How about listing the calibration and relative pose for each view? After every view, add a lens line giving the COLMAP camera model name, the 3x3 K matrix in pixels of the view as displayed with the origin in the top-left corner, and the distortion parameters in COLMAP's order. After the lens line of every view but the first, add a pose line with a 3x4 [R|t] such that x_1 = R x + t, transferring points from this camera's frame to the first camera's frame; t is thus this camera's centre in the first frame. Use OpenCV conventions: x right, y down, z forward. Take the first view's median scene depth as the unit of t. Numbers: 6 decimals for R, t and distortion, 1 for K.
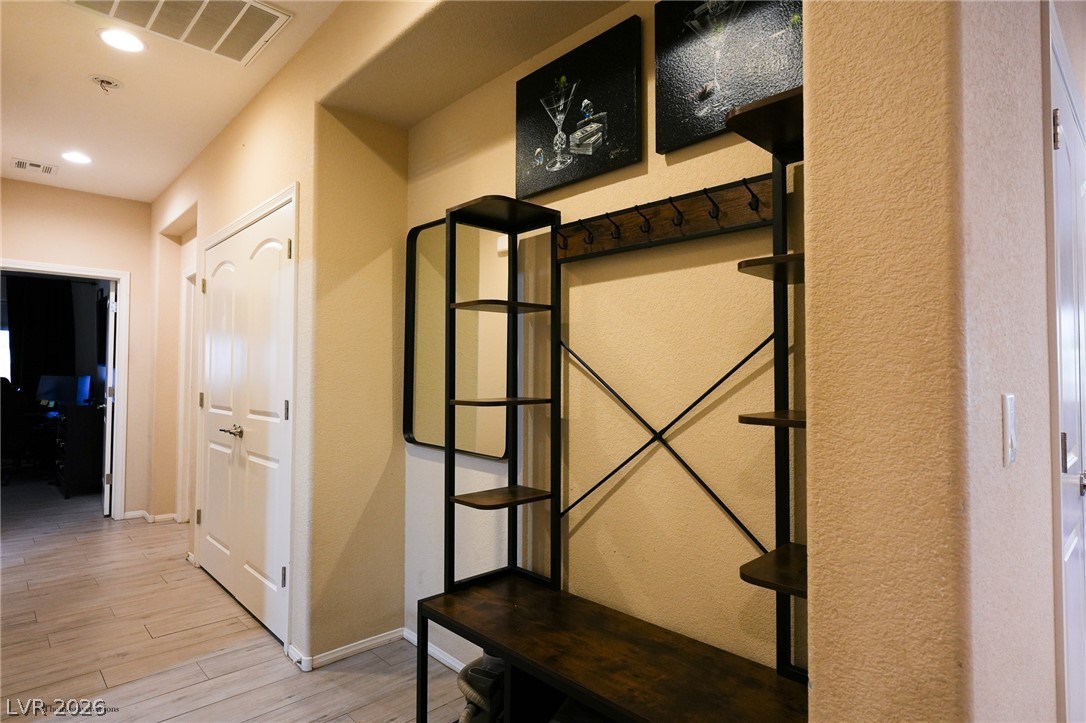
lens RADIAL K [[589.4, 0, 537.2], [0, 589.4, 362.9], [0, 0, 1]] dist [-0.004018, 0.003623]
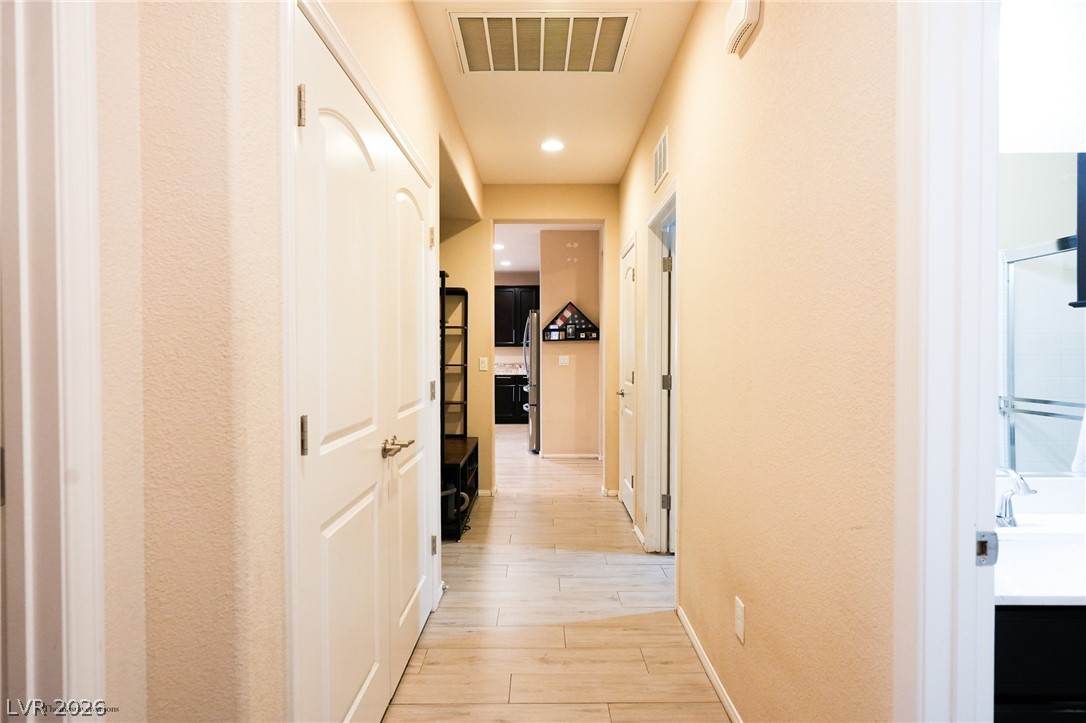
lens RADIAL K [[589.4, 0, 540.3], [0, 589.4, 360.2], [0, 0, 1]] dist [-0.004018, 0.003623]
pose [[-0.730529, -0.010059, 0.682807, -1.526749], [-0.016823, 0.999853, -0.003268, 0.027645], [-0.682674, -0.013874, -0.730591, 1.940848]]
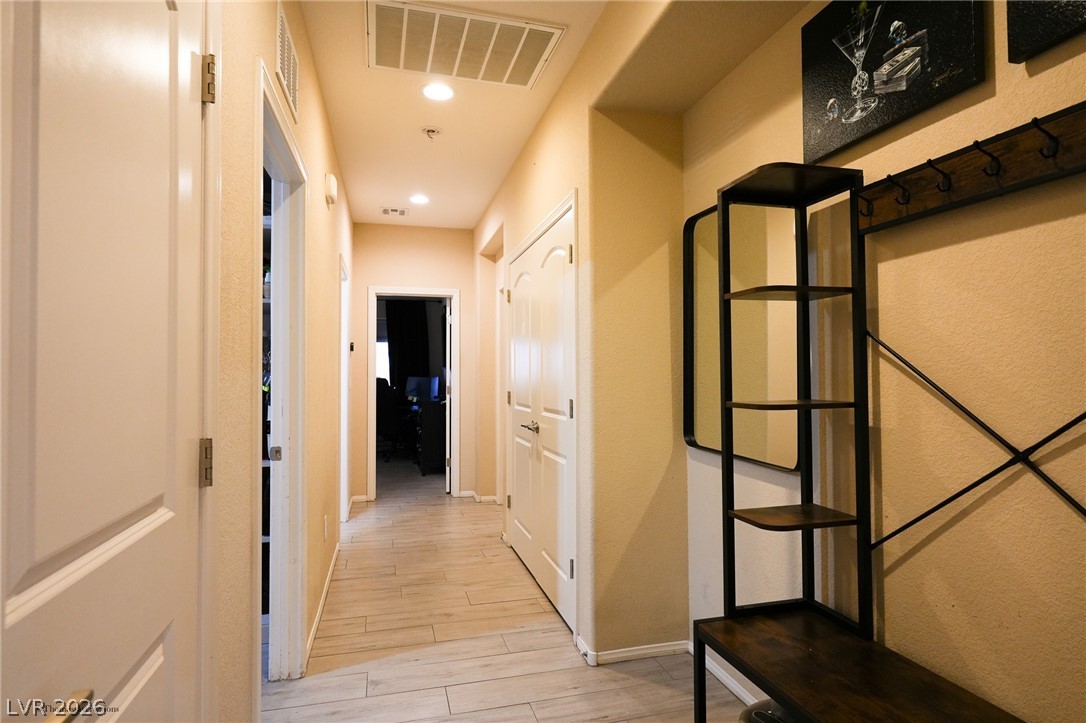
lens RADIAL K [[589.4, 0, 536.6], [0, 589.4, 361.1], [0, 0, 1]] dist [-0.004018, 0.003623]
pose [[0.879294, -0.019044, -0.475899, 0.020537], [0.018542, 0.999812, -0.005752, 0.000618], [0.475919, -0.003766, 0.879481, 0.062360]]
